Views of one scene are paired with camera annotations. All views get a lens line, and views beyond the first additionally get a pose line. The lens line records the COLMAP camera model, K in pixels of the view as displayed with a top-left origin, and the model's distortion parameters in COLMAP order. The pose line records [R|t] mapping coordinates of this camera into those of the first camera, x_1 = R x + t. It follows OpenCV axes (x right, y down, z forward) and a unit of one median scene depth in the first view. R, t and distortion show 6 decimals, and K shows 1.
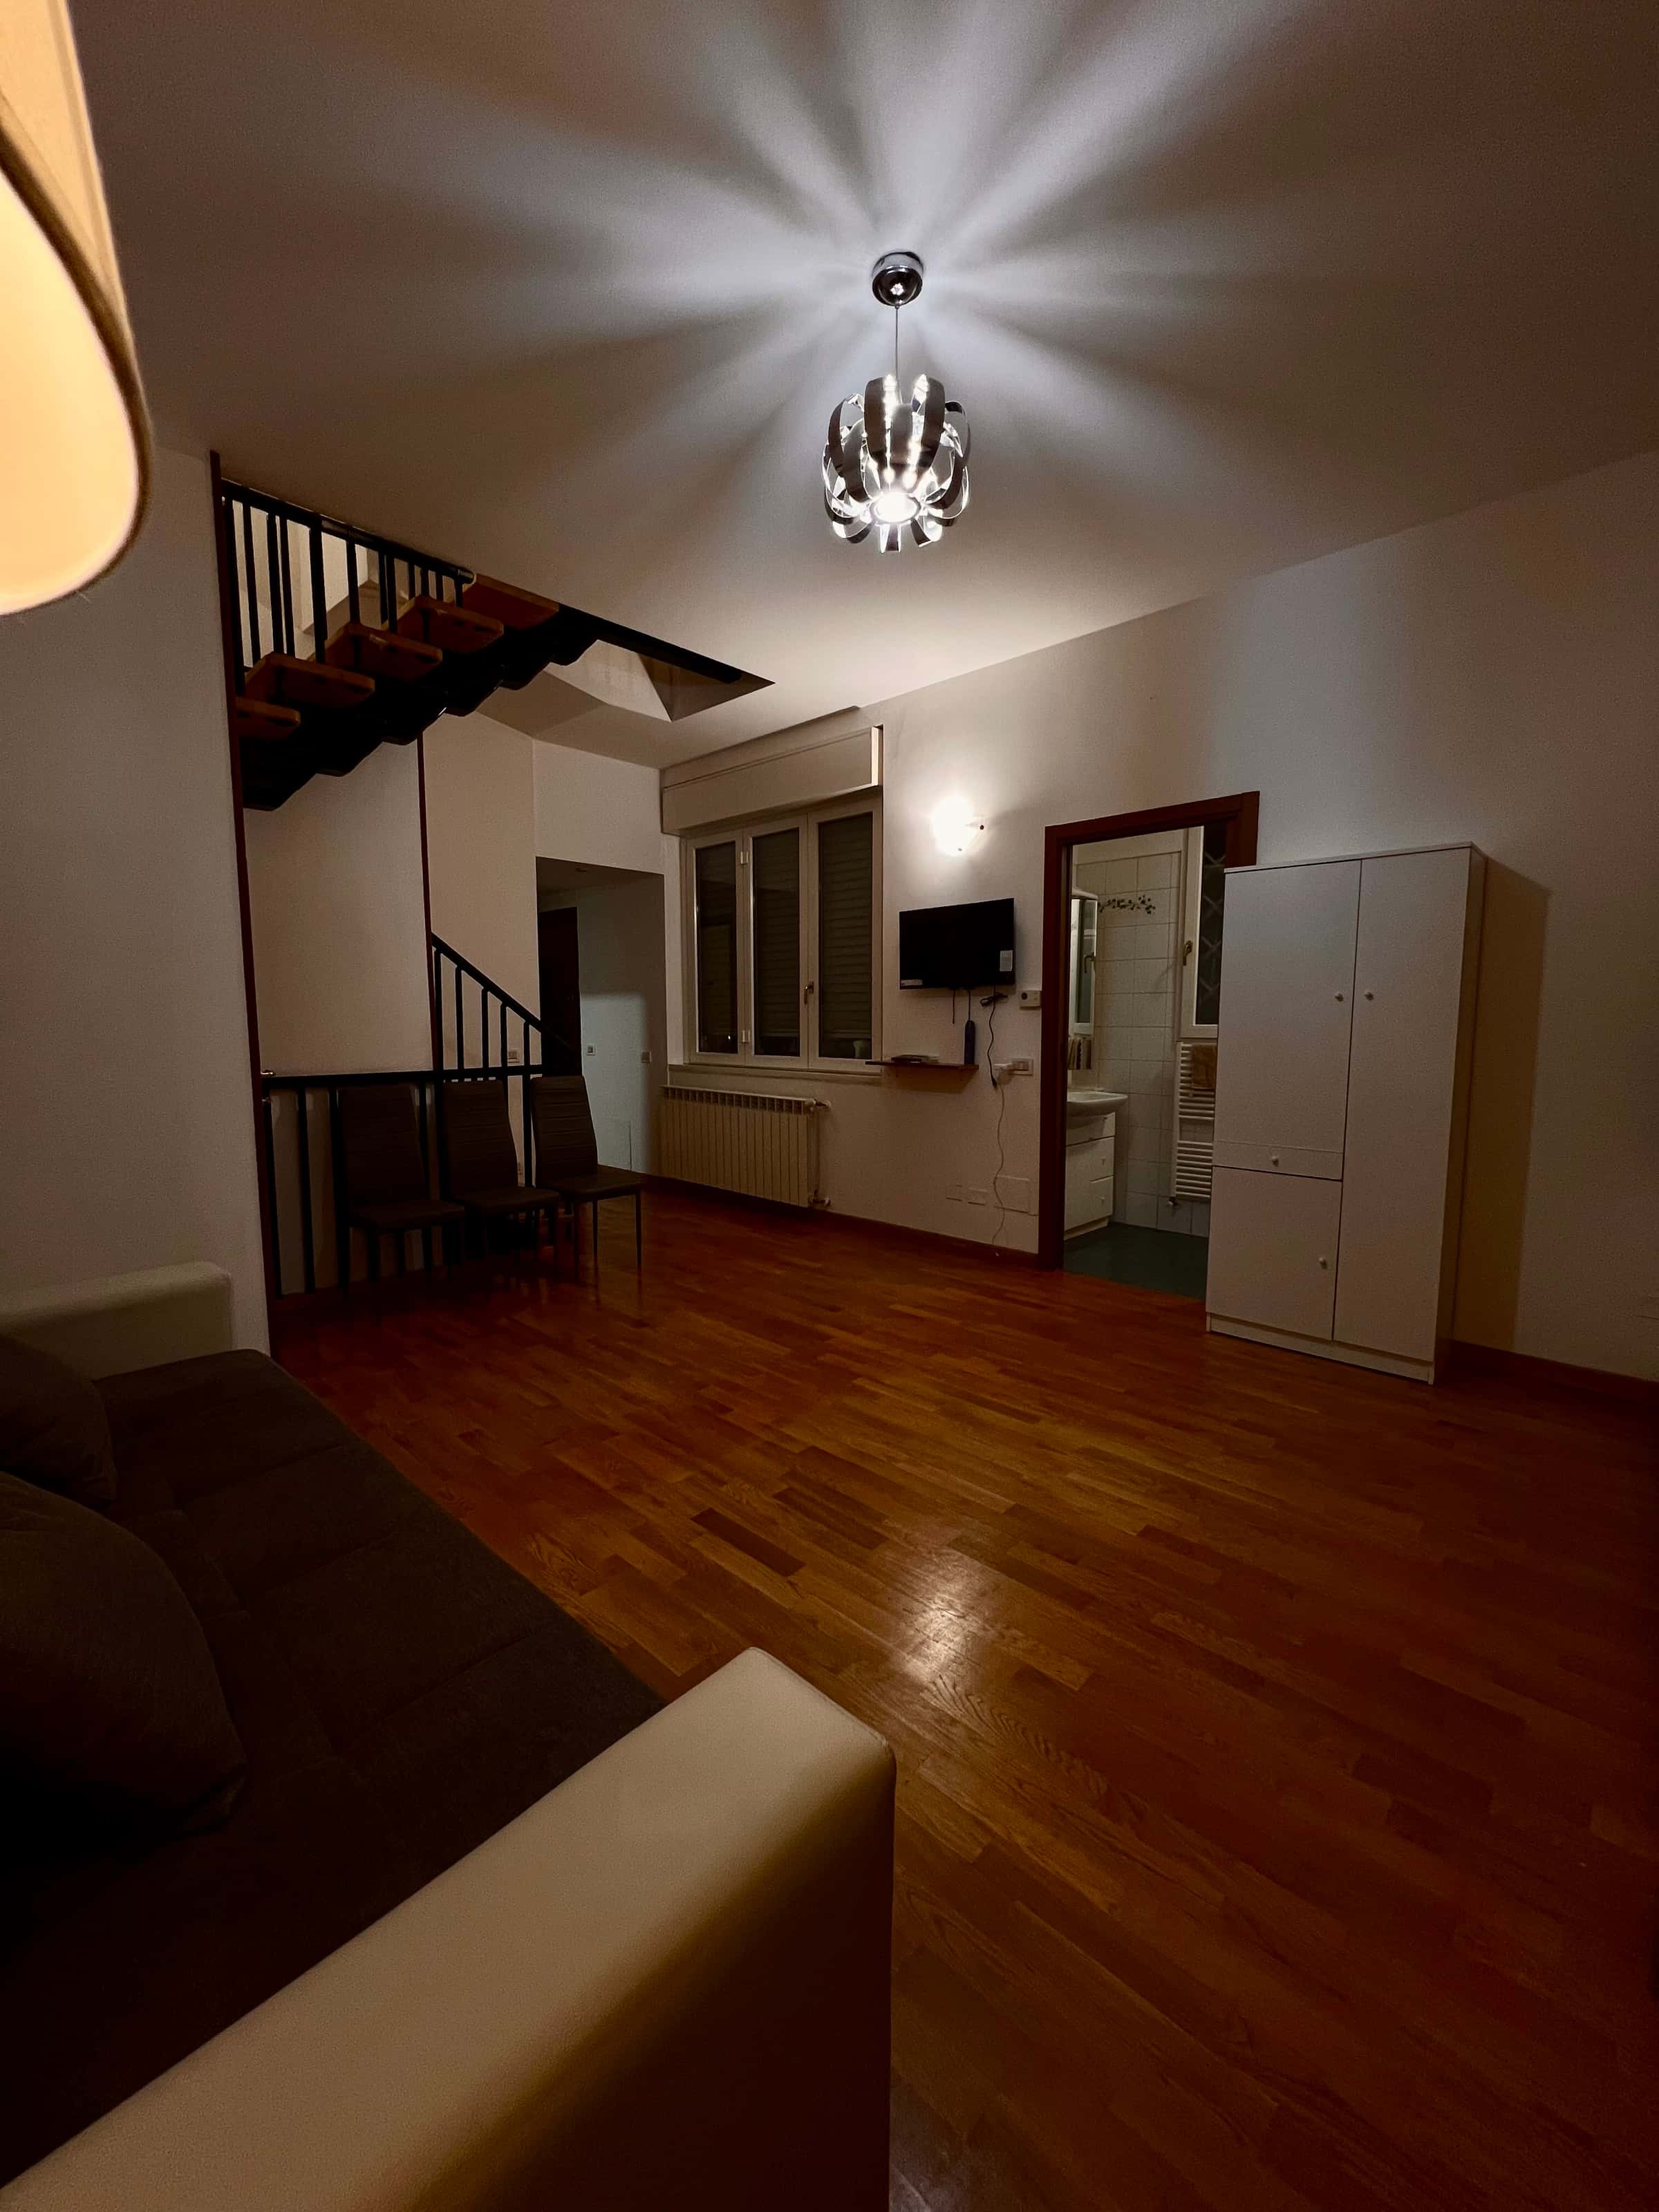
lens RADIAL K [[886.9, 0, 826.2], [0, 886.9, 1103.8], [0, 0, 1]] dist [-0.003932, 0.000222]
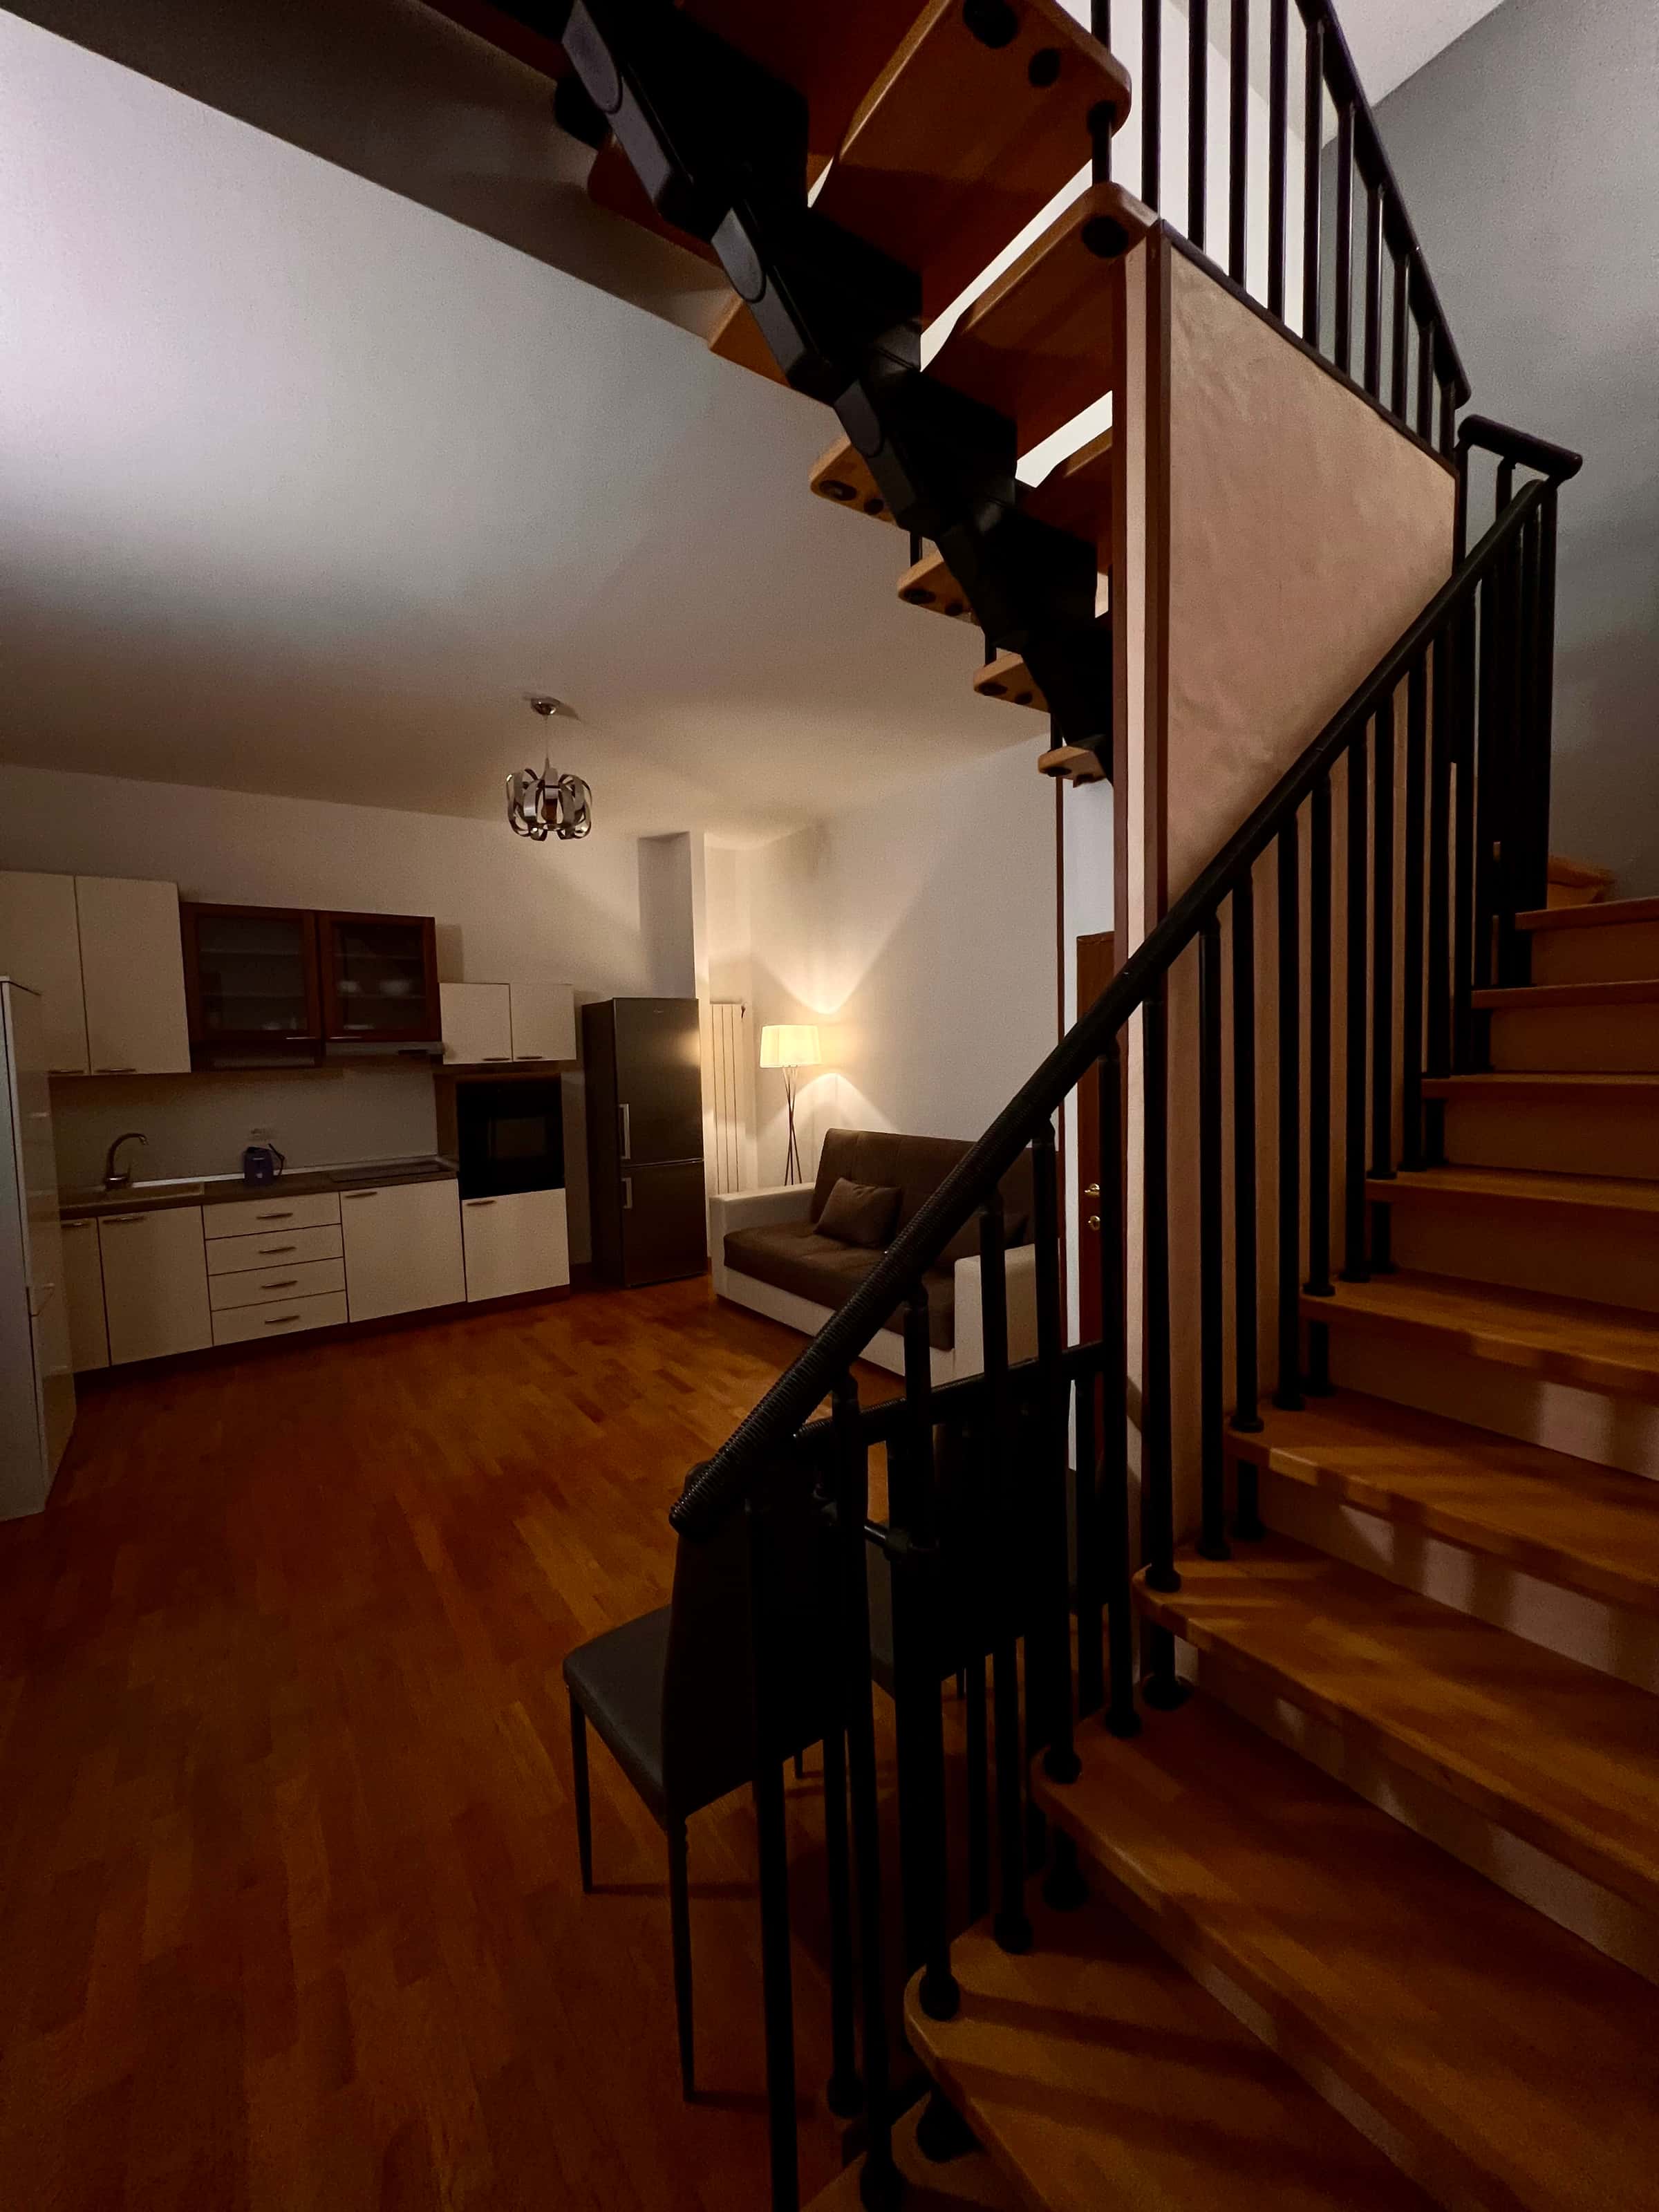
lens RADIAL K [[886.9, 0, 827.6], [0, 886.9, 1102.7], [0, 0, 1]] dist [-0.003932, 0.000222]
pose [[-0.980289, 0.014917, 0.197005, -0.814076], [0.046296, 0.986726, 0.155654, -0.383620], [-0.192068, 0.161706, -0.967967, 2.733229]]
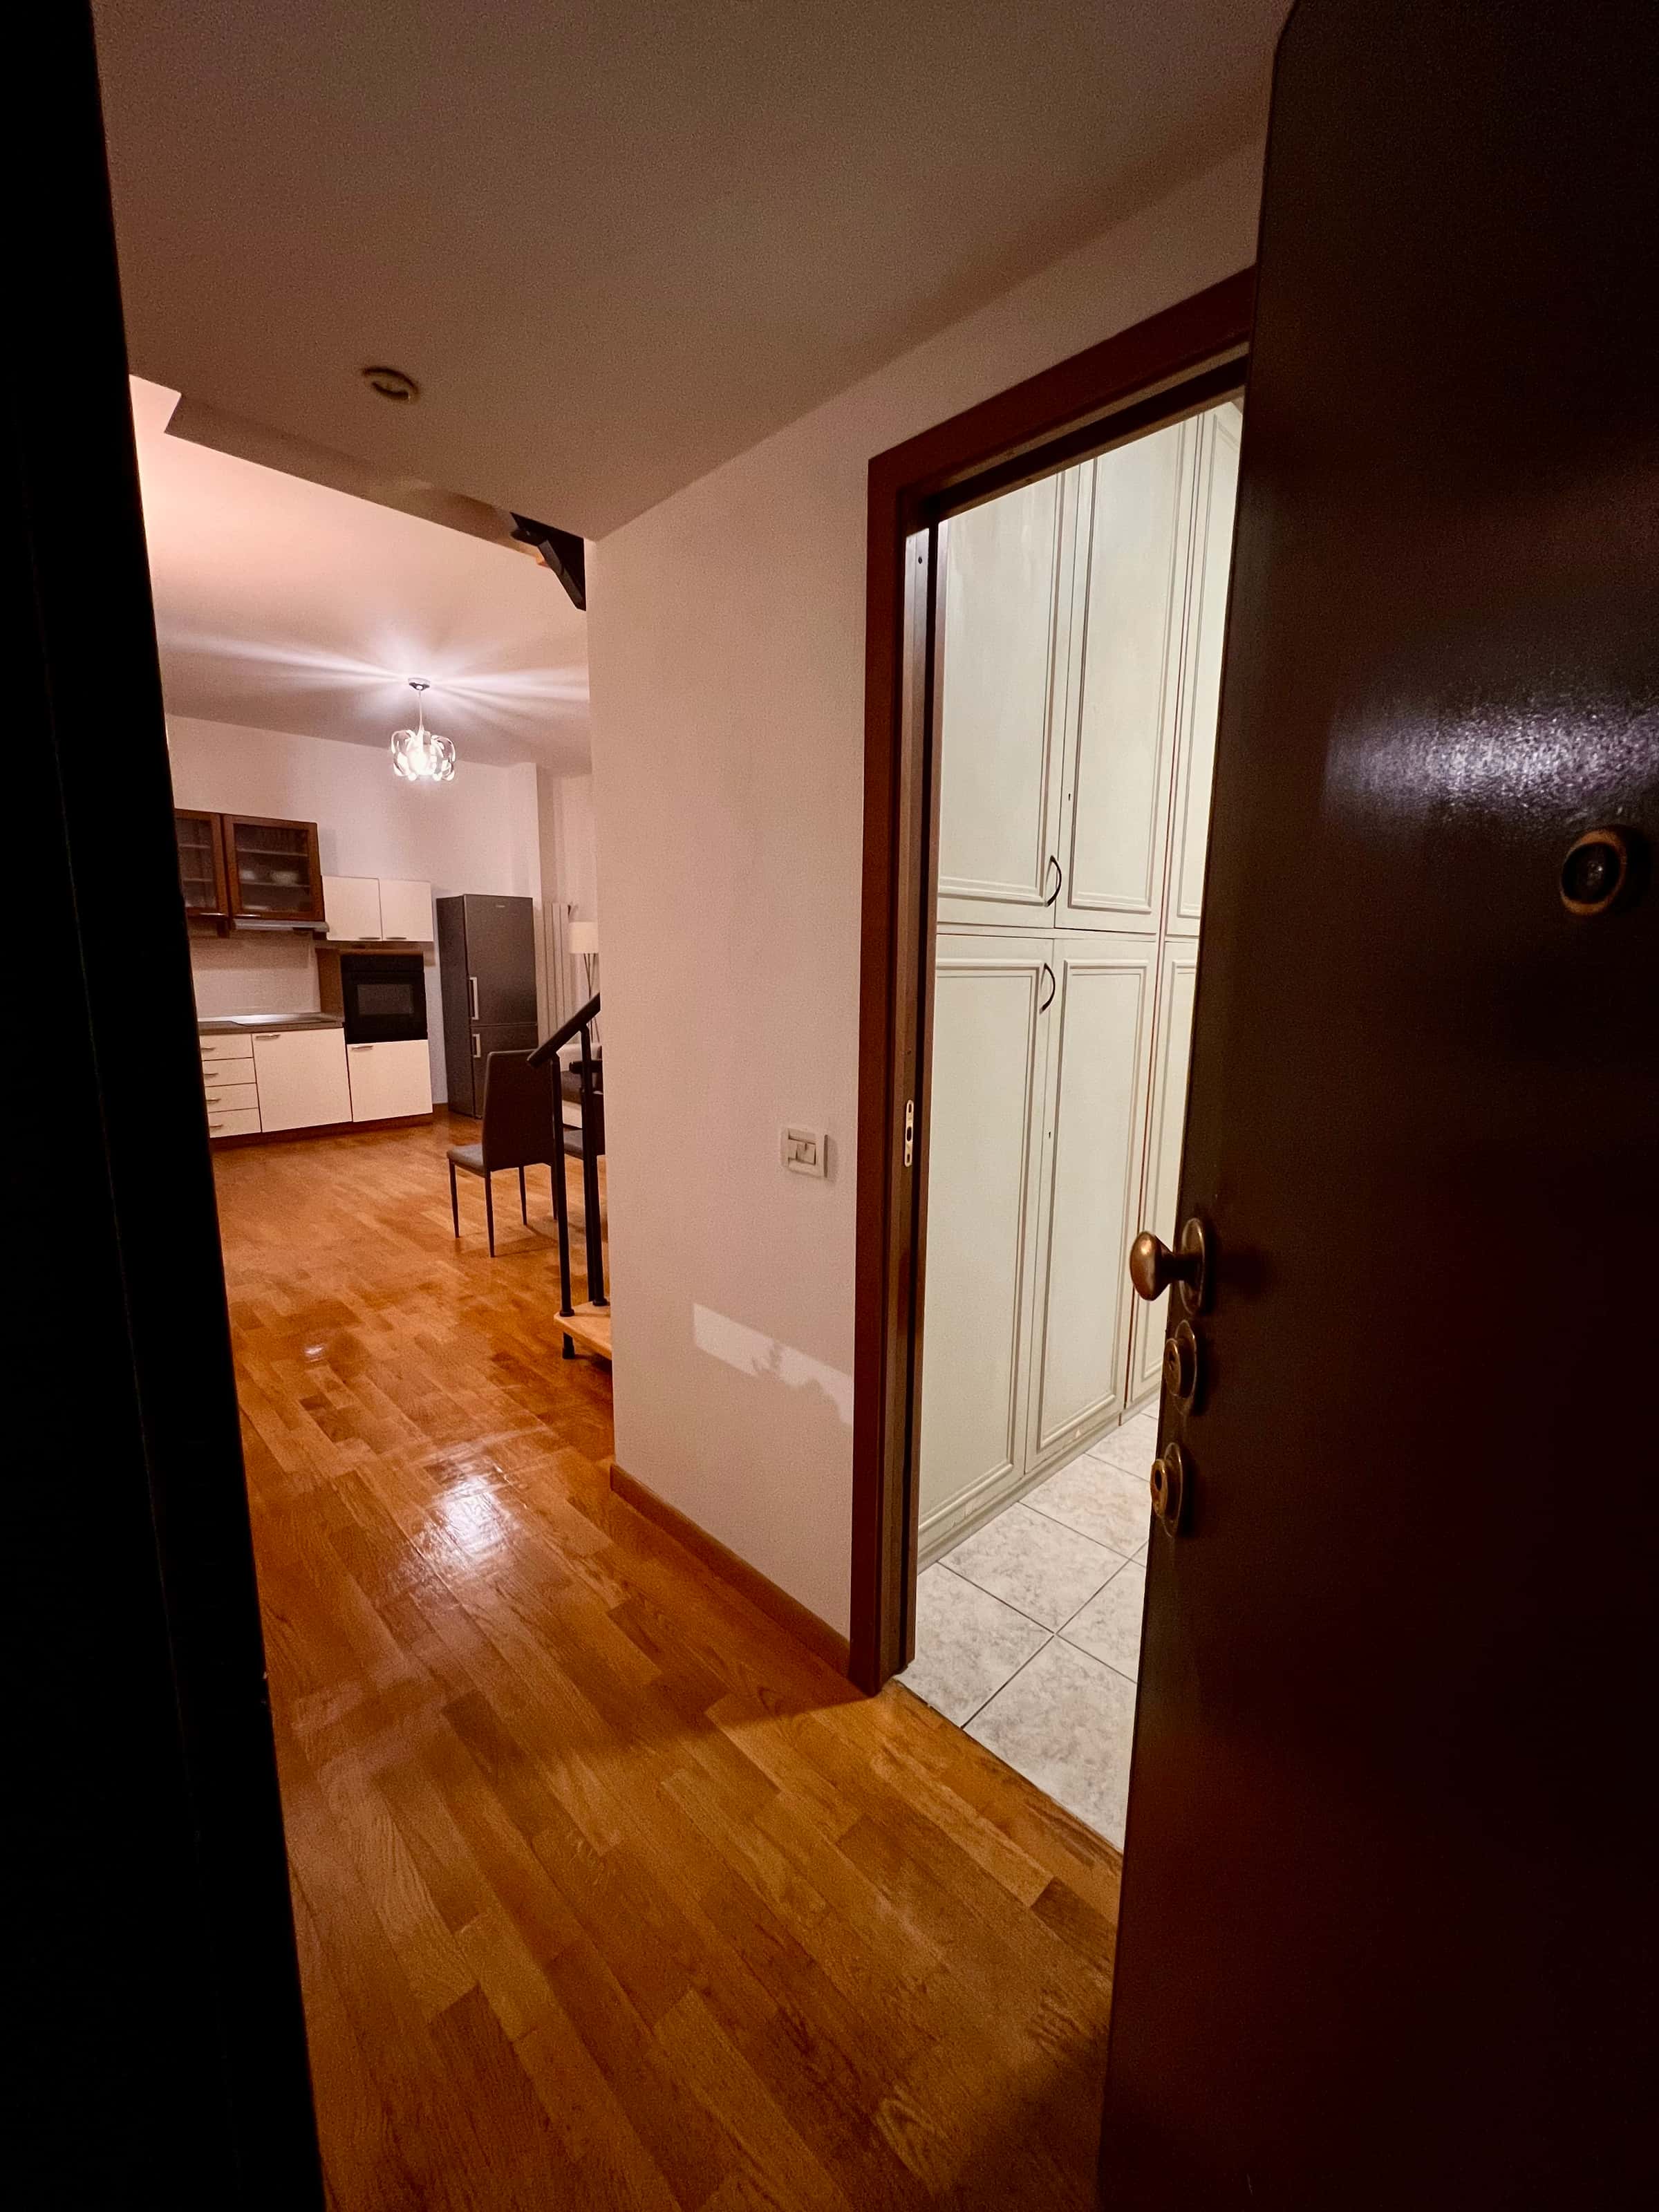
lens RADIAL K [[886.9, 0, 829.1], [0, 886.9, 1103.7], [0, 0, 1]] dist [-0.003932, 0.000222]
pose [[-0.999655, -0.014770, 0.021742, -1.164655], [-0.008569, 0.965123, 0.261656, -0.436136], [-0.024848, 0.261380, -0.964916, 3.719141]]
